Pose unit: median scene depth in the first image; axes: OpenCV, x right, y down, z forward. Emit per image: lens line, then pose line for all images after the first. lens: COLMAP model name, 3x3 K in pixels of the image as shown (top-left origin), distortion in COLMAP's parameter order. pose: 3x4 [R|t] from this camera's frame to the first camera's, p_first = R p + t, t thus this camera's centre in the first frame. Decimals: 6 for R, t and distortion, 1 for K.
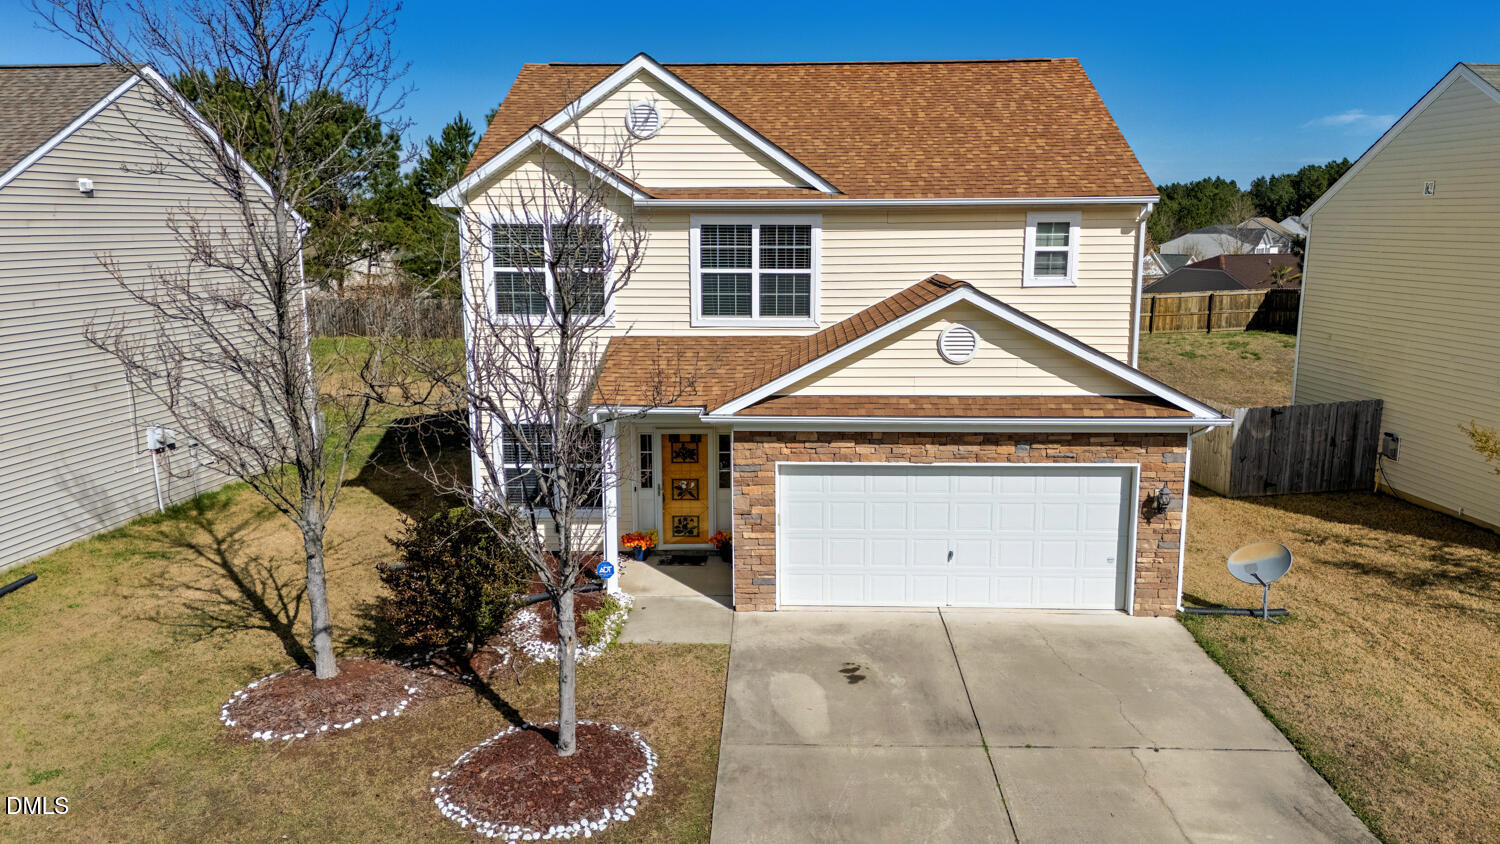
lens RADIAL K [[1100.5, 0, 750.3], [0, 1100.5, 426.4], [0, 0, 1]] dist [0.087040, -0.080638]
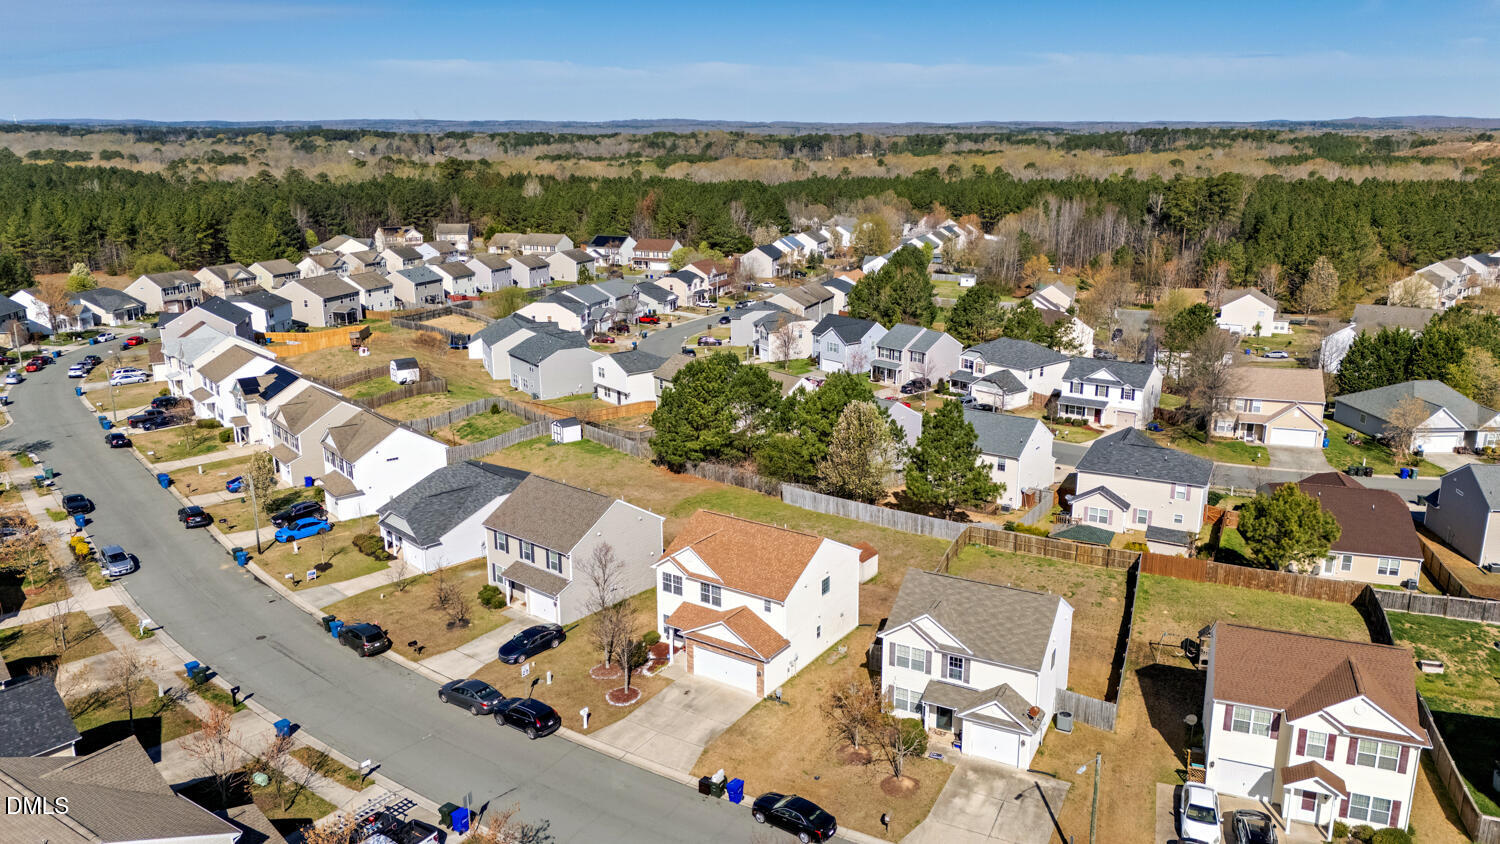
lens RADIAL K [[1100.5, 0, 759.4], [0, 1100.5, 419.8], [0, 0, 1]] dist [0.087040, -0.080638]
pose [[0.851787, 0.136069, -0.505909, 2.315917], [-0.098800, 0.990076, 0.099944, -1.302294], [0.514487, -0.035147, 0.856777, -2.633542]]
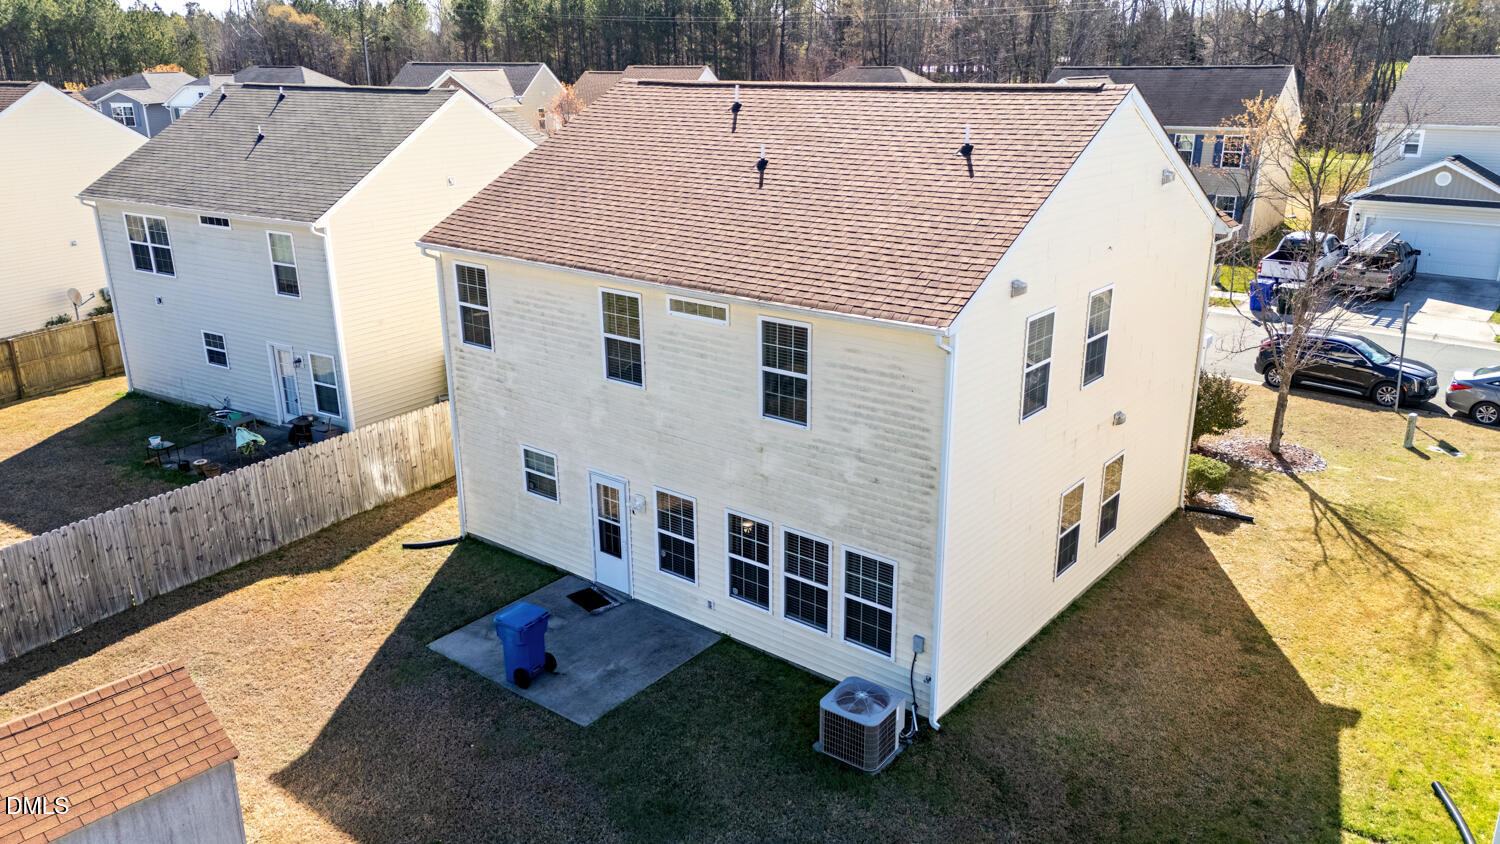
lens RADIAL K [[1100.5, 0, 759.1], [0, 1100.5, 416.4], [0, 0, 1]] dist [0.087040, -0.080638]
pose [[-0.799684, -0.177780, 0.573498, -0.627171], [0.120521, 0.888191, 0.443386, -0.644840], [-0.588201, 0.423687, -0.688846, 2.302415]]
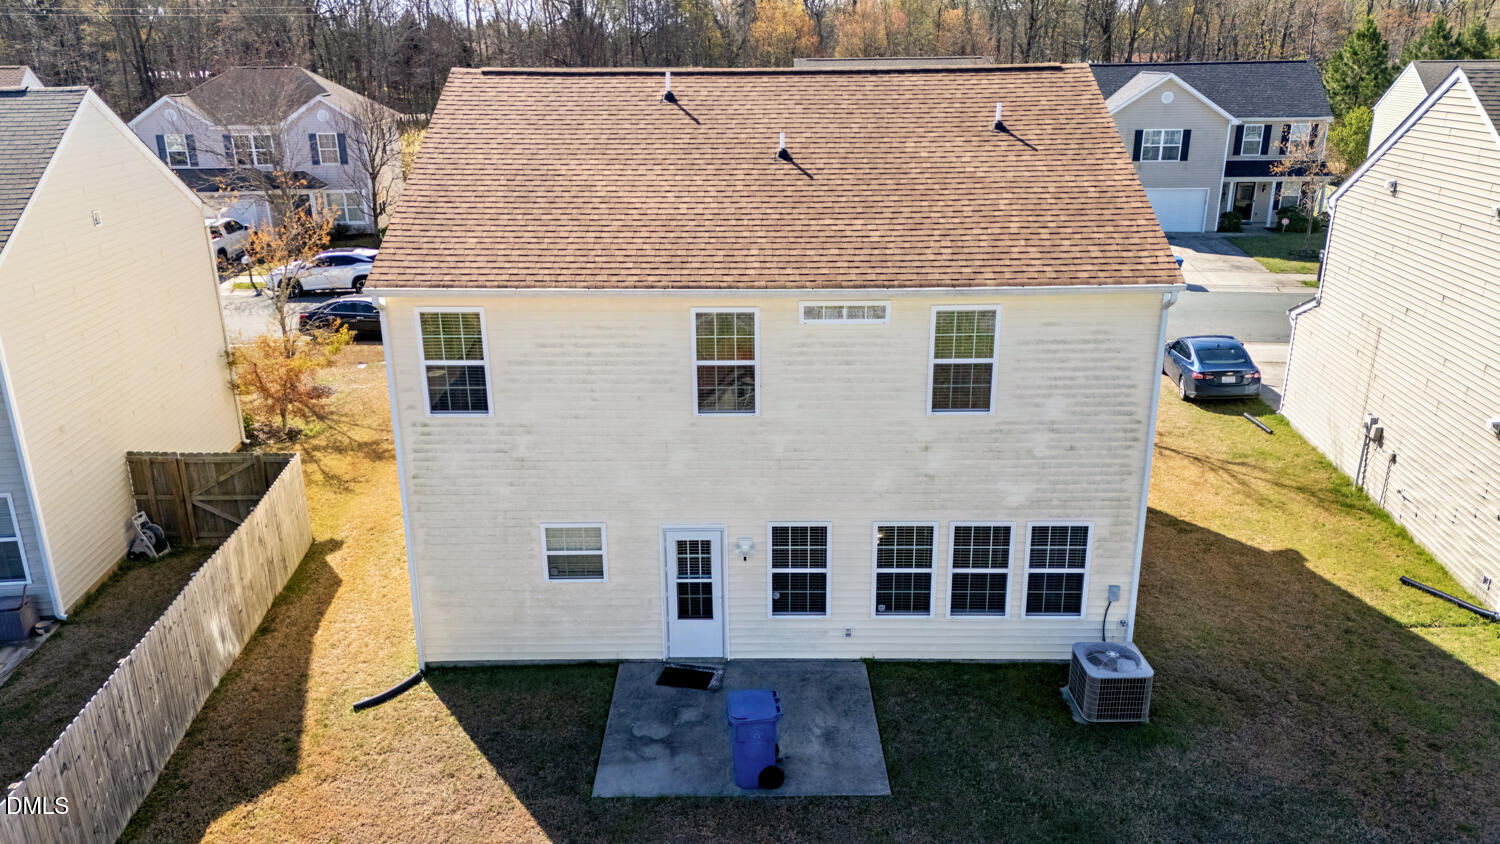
lens RADIAL K [[1100.5, 0, 738.6], [0, 1100.5, 411.7], [0, 0, 1]] dist [0.087040, -0.080638]
pose [[-0.999688, 0.020337, -0.014485, 0.103346], [0.010969, 0.878875, 0.476926, -0.656834], [0.022430, 0.476619, -0.878824, 2.439713]]
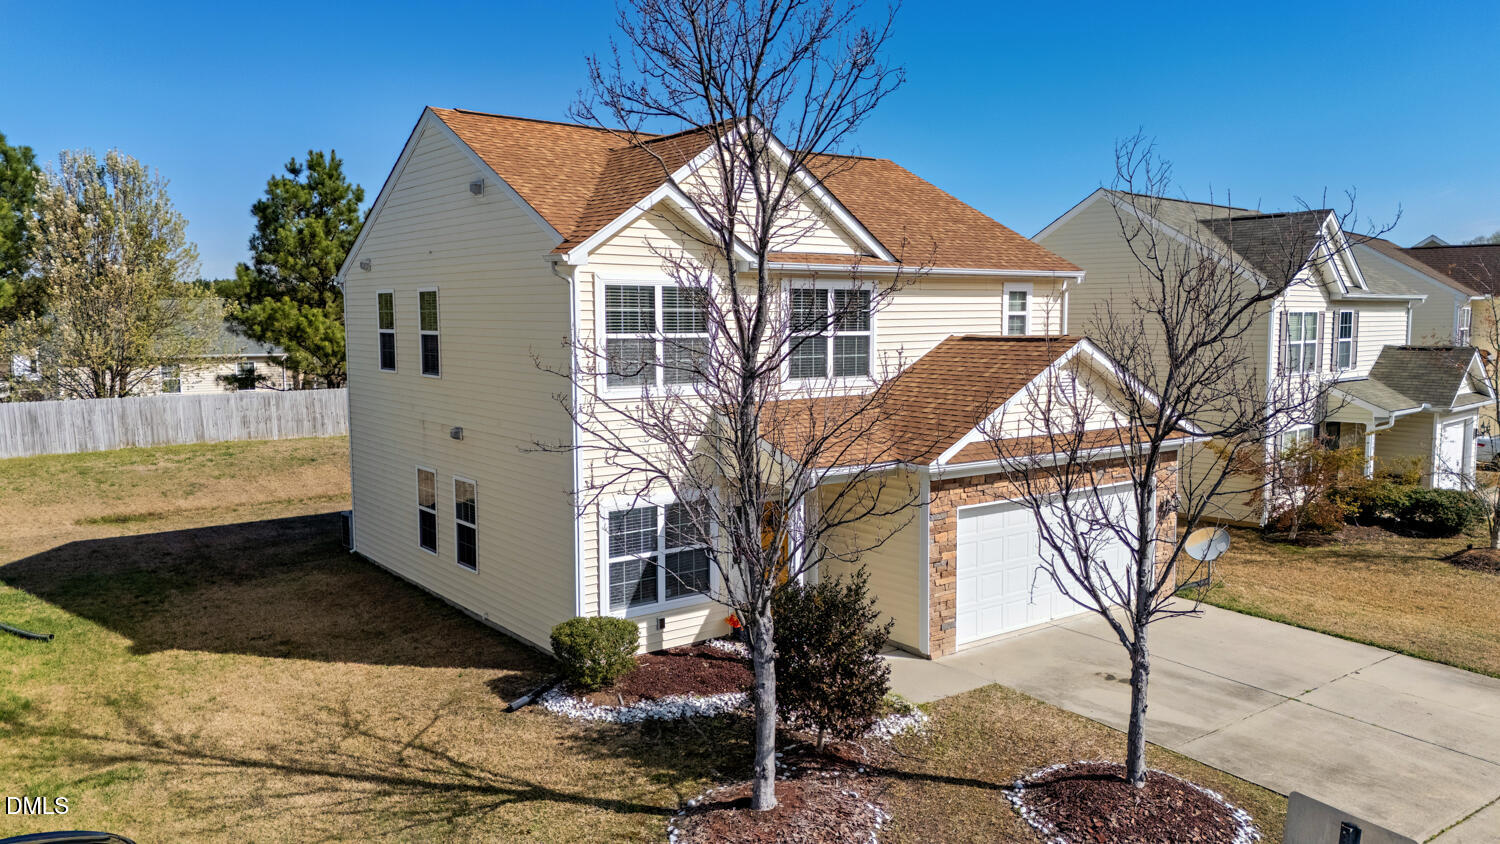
lens RADIAL K [[1100.5, 0, 750.8], [0, 1100.5, 425.5], [0, 0, 1]] dist [0.087040, -0.080638]
pose [[0.777333, -0.061903, 0.626037, -0.723783], [0.117864, 0.991856, -0.048274, -0.016203], [-0.617950, 0.111312, 0.778298, 0.266251]]
